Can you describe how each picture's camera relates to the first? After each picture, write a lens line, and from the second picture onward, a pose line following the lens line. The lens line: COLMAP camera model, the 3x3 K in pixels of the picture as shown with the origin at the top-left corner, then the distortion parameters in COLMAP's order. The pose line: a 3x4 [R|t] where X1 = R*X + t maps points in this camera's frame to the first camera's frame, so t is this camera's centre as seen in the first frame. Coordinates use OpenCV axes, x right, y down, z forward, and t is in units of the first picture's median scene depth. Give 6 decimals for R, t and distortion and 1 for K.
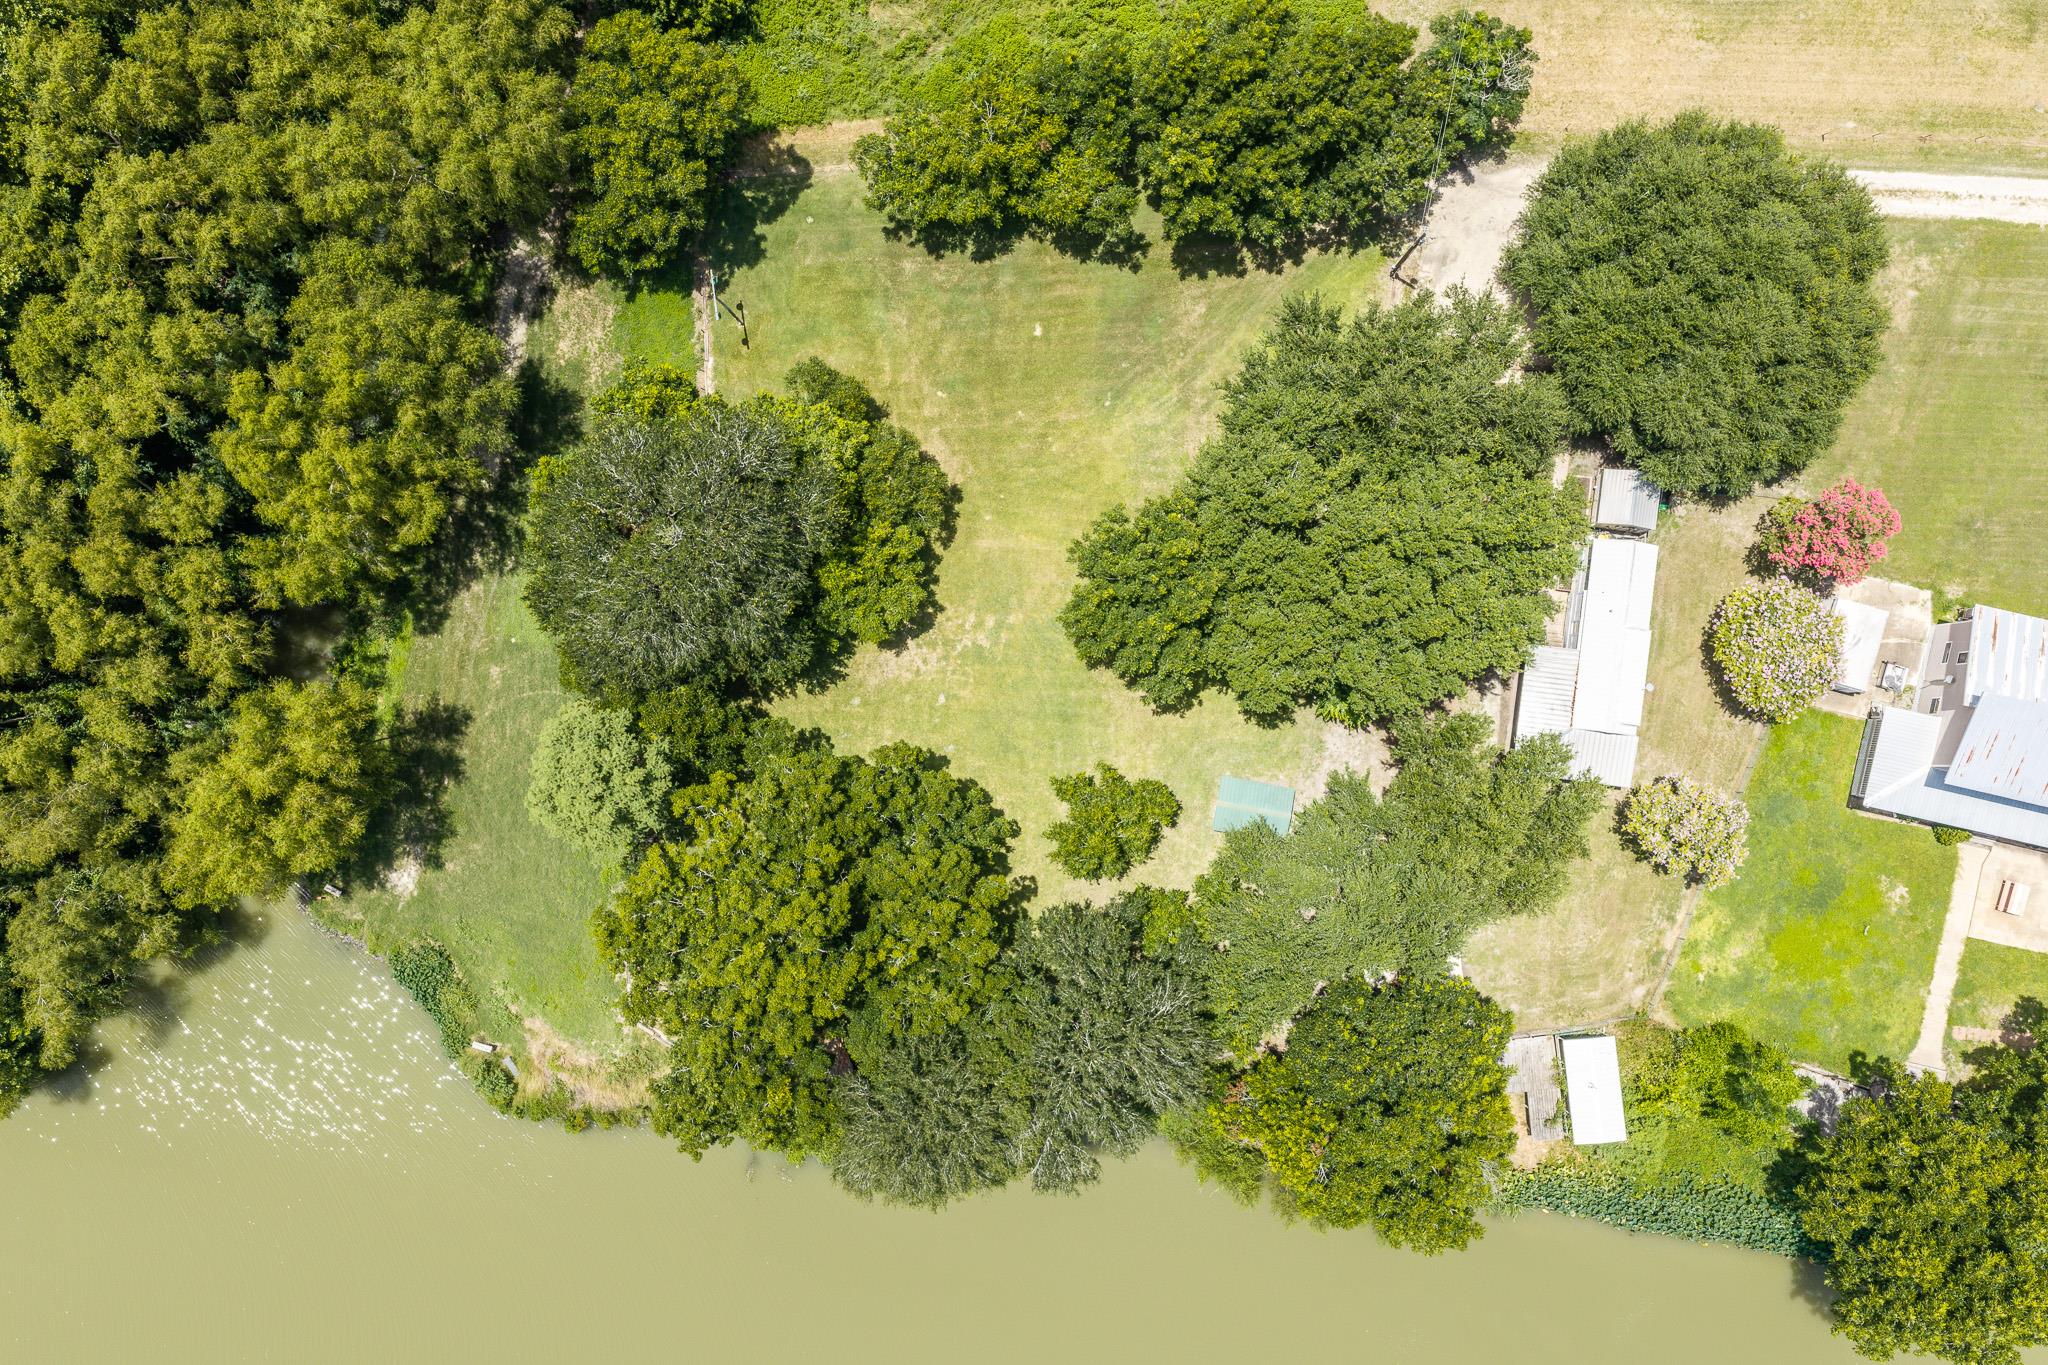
lens RADIAL K [[1660.0, 0, 1025.8], [0, 1660.0, 708.2], [0, 0, 1]] dist [0.002274, 0.001164]
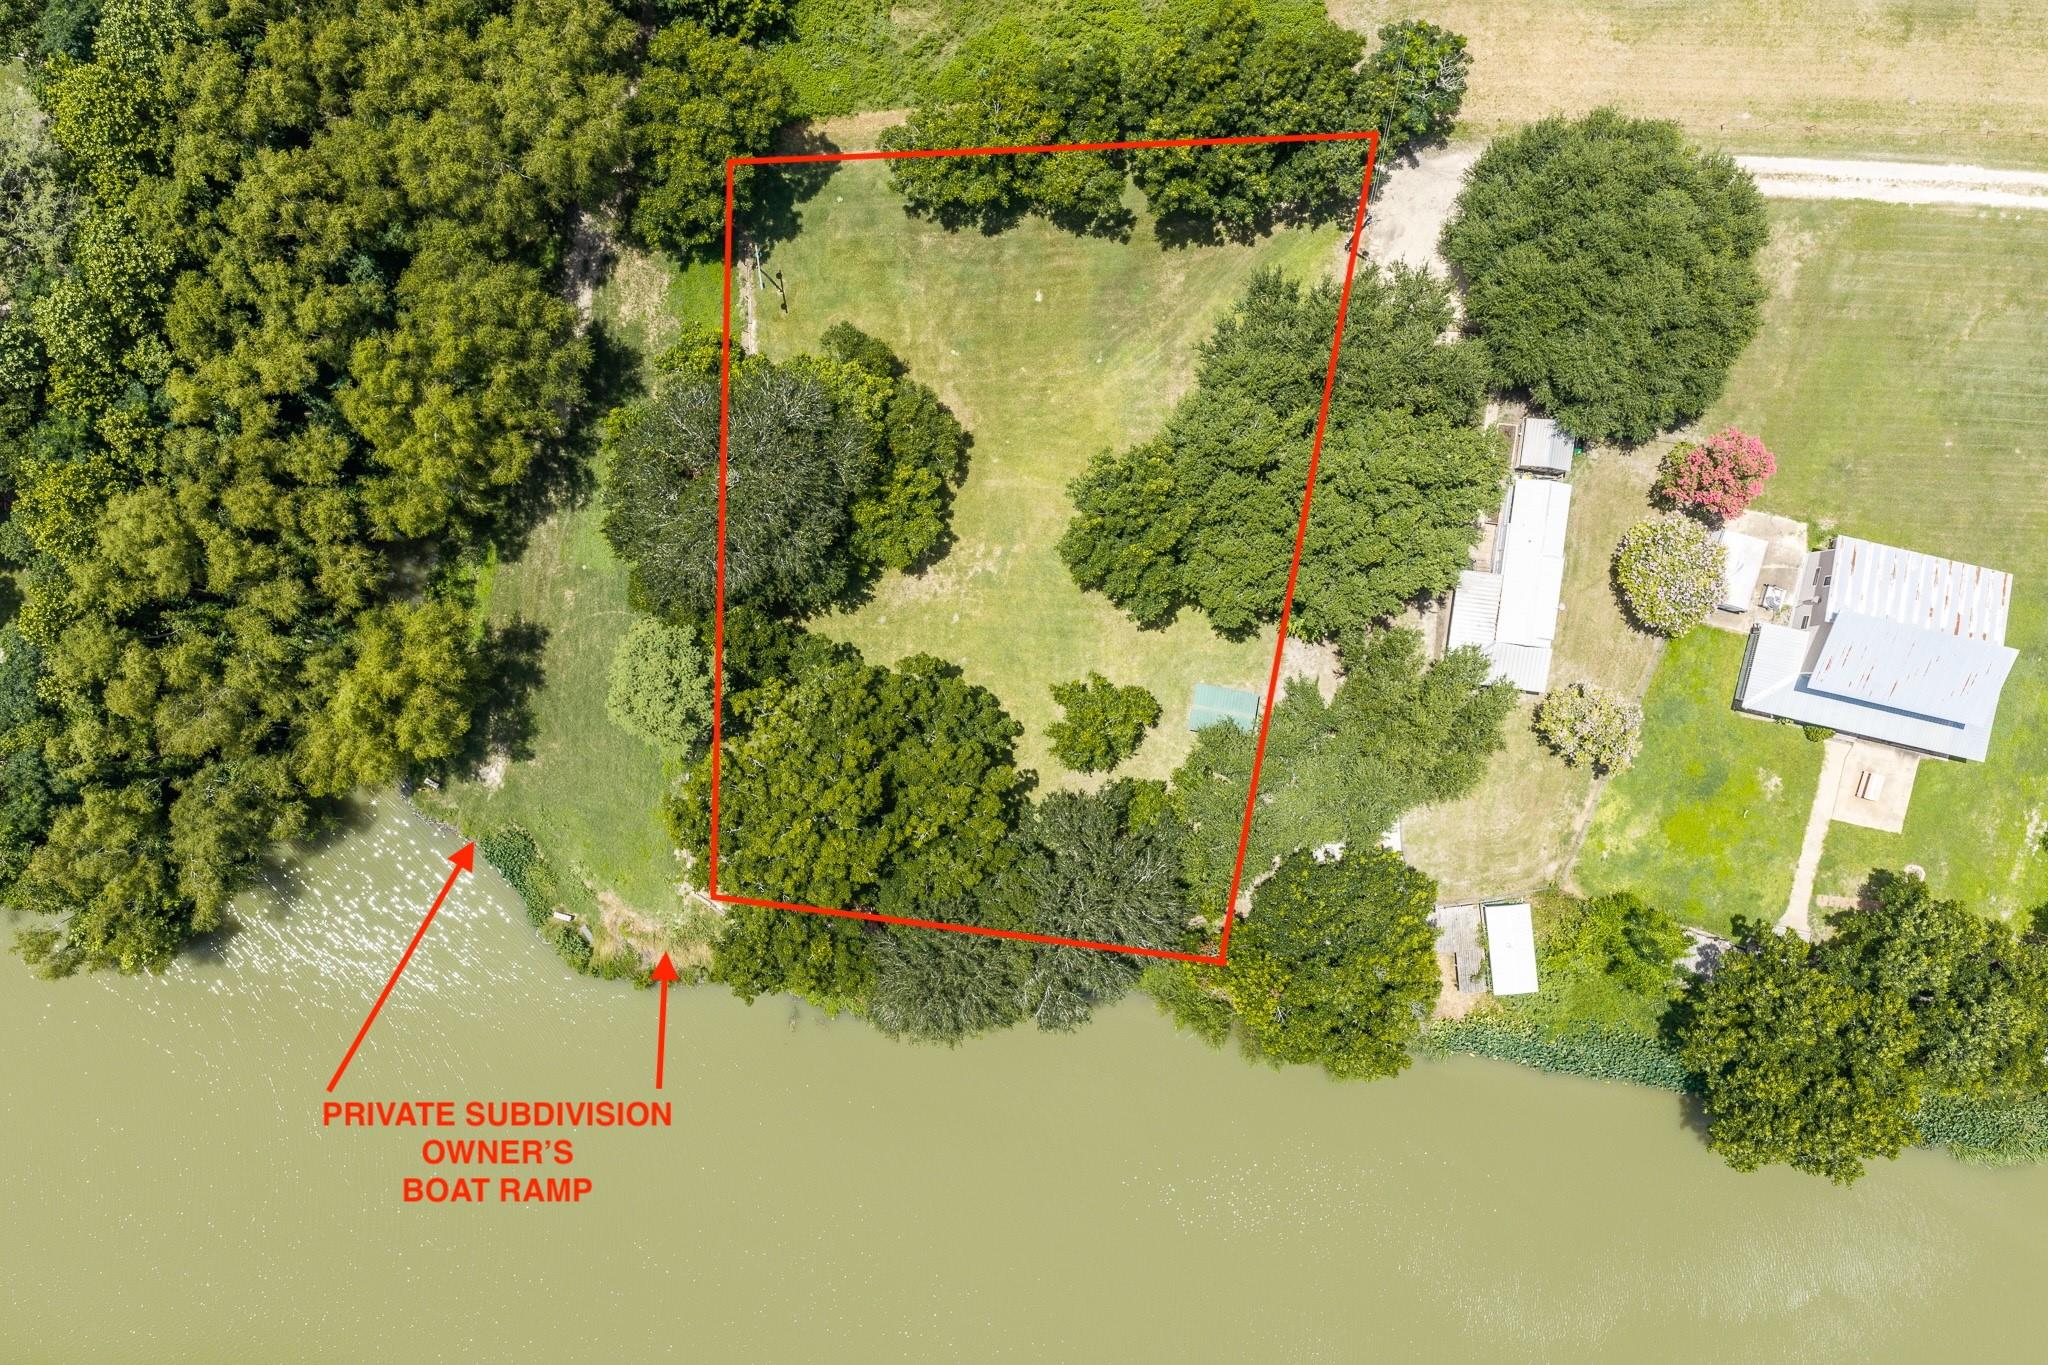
lens RADIAL K [[1657.0, 0, 1018.0], [0, 1657.0, 716.0], [0, 0, 1]] dist [0.006233, 0.003194]
pose [[0.999998, -0.000624, -0.001974, -0.005271], [0.000716, 0.998896, 0.046969, 0.009437], [0.001942, -0.046971, 0.998894, -0.172410]]
